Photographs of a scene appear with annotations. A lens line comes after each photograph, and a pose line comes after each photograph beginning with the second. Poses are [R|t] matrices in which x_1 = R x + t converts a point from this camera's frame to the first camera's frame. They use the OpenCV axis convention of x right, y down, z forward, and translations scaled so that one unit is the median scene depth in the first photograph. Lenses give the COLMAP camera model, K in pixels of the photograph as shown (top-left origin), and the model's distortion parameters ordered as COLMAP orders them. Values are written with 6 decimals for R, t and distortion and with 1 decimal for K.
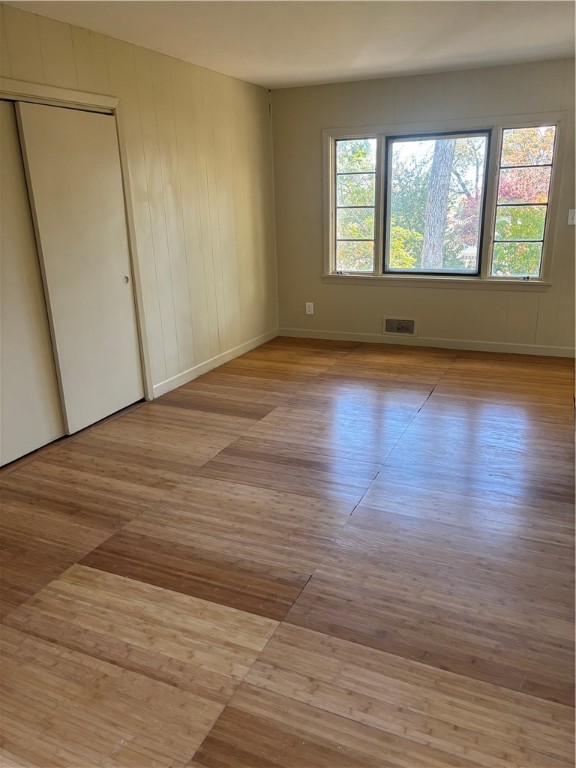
lens RADIAL K [[580.2, 0, 288.1], [0, 580.2, 384.5], [0, 0, 1]] dist [0.015573, -0.020836]
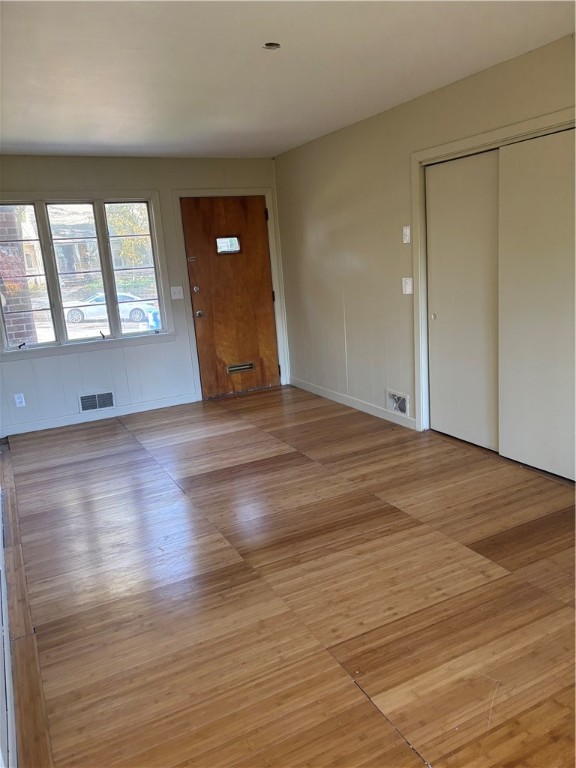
lens RADIAL K [[580.2, 0, 288.3], [0, 580.2, 383.9], [0, 0, 1]] dist [0.015573, -0.020836]
pose [[-0.627523, 0.245432, -0.738903, 0.732055], [-0.151583, 0.892348, 0.425134, -0.500358], [0.763700, 0.378786, -0.522765, 1.460186]]
